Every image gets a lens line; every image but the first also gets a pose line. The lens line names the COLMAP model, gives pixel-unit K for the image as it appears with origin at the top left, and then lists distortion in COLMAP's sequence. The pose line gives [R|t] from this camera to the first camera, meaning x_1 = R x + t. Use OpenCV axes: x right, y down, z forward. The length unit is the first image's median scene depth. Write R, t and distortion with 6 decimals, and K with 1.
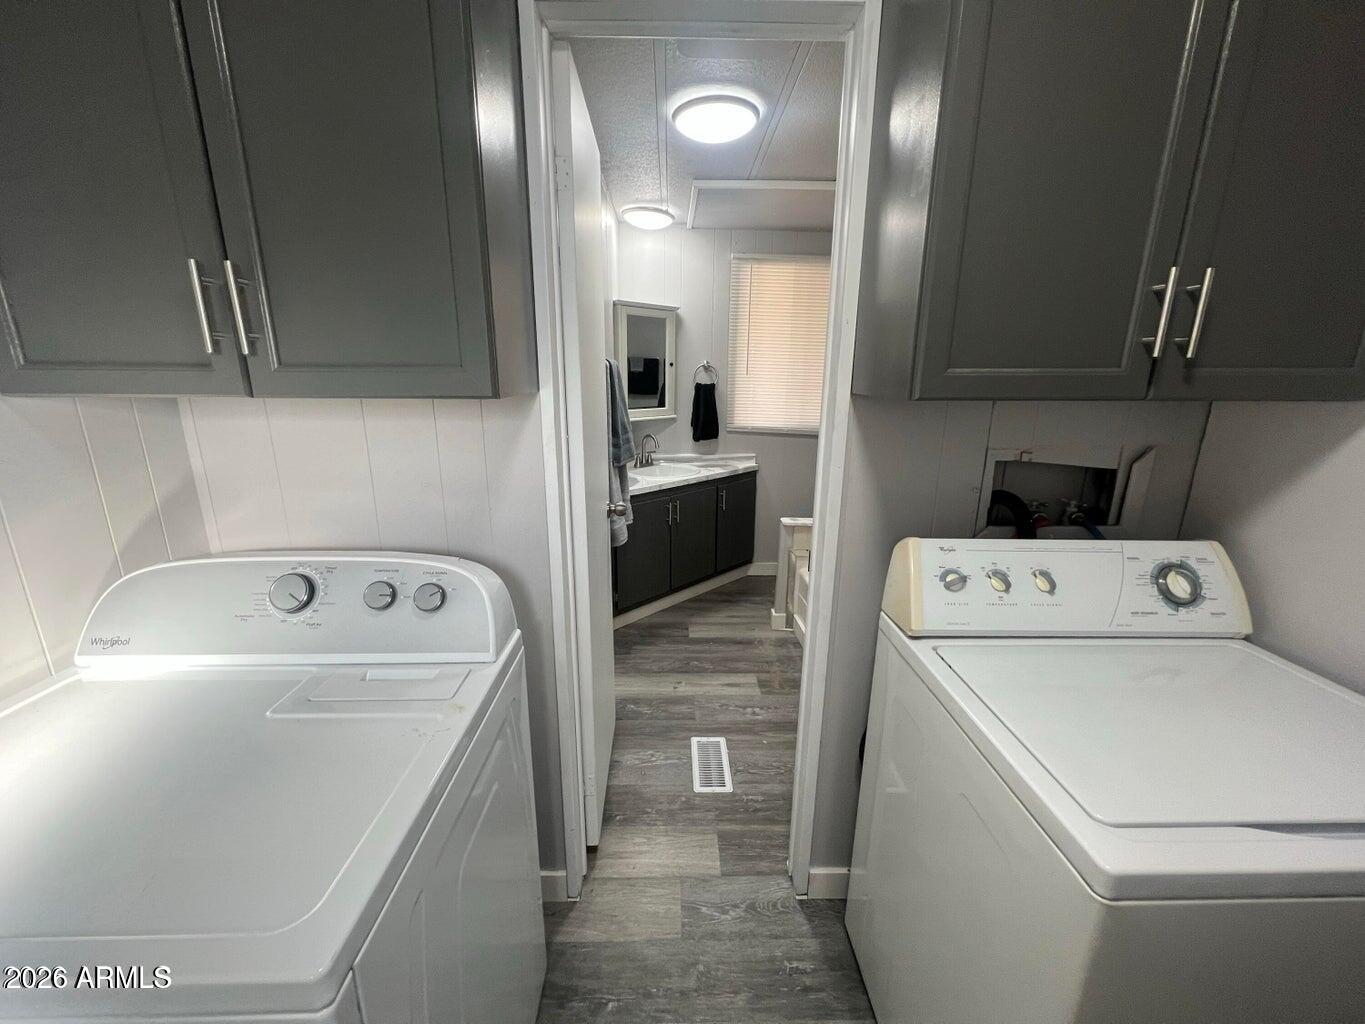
lens RADIAL K [[541.9, 0, 684.8], [0, 541.9, 513.1], [0, 0, 1]] dist [-0.001832, -0.000041]
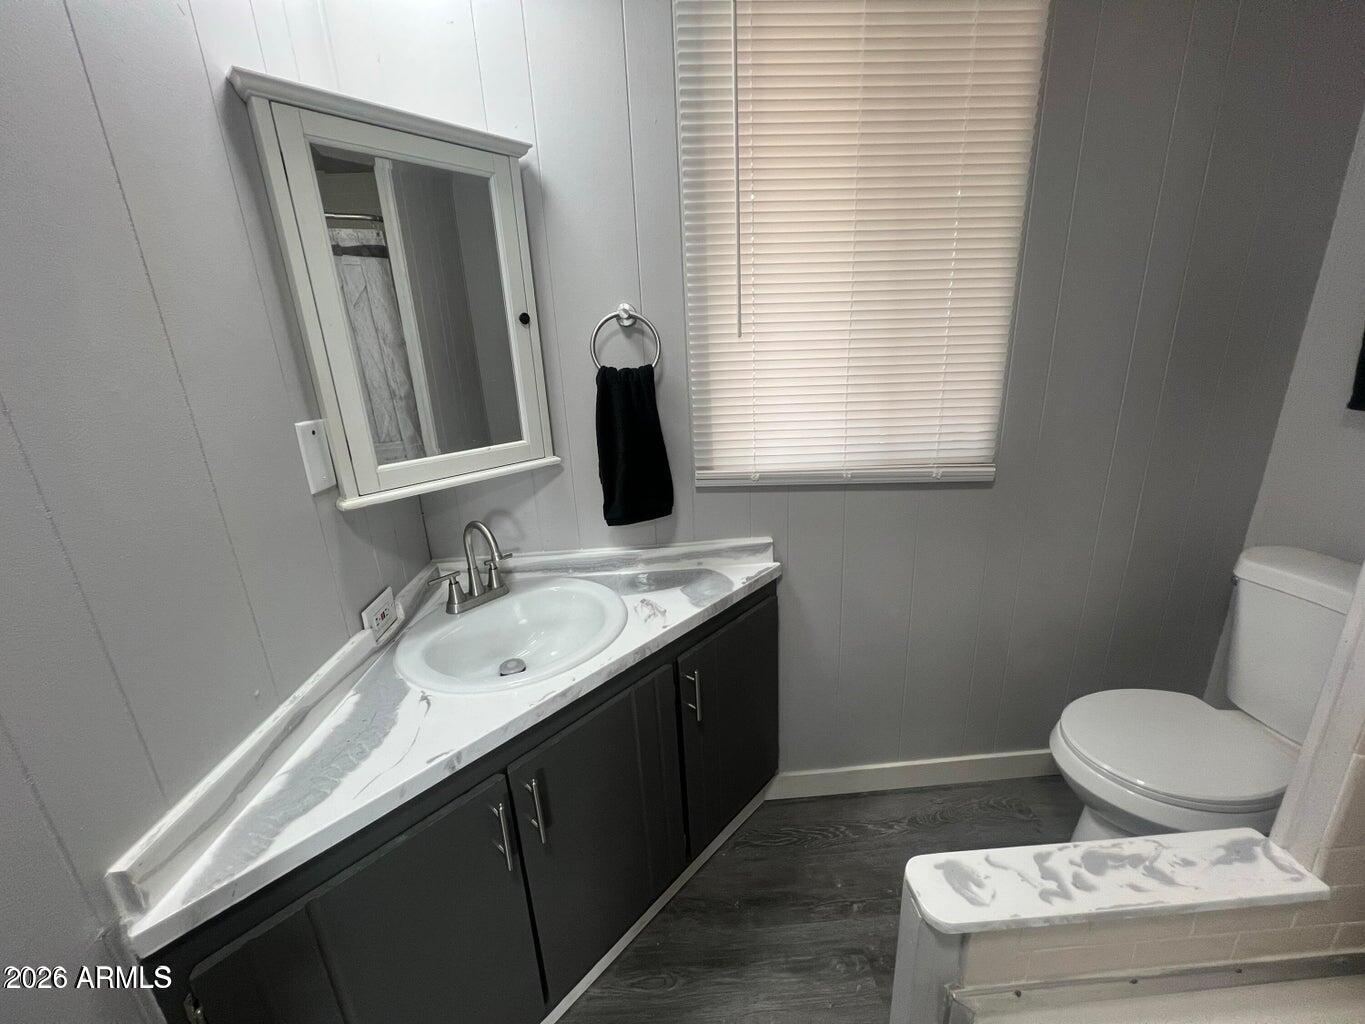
lens RADIAL K [[541.9, 0, 680.6], [0, 541.9, 515.2], [0, 0, 1]] dist [-0.001832, -0.000041]
pose [[0.998034, -0.062636, -0.002127, 0.067690], [0.062671, 0.997246, 0.039659, -0.150370], [-0.000363, -0.039714, 0.999211, 0.624425]]
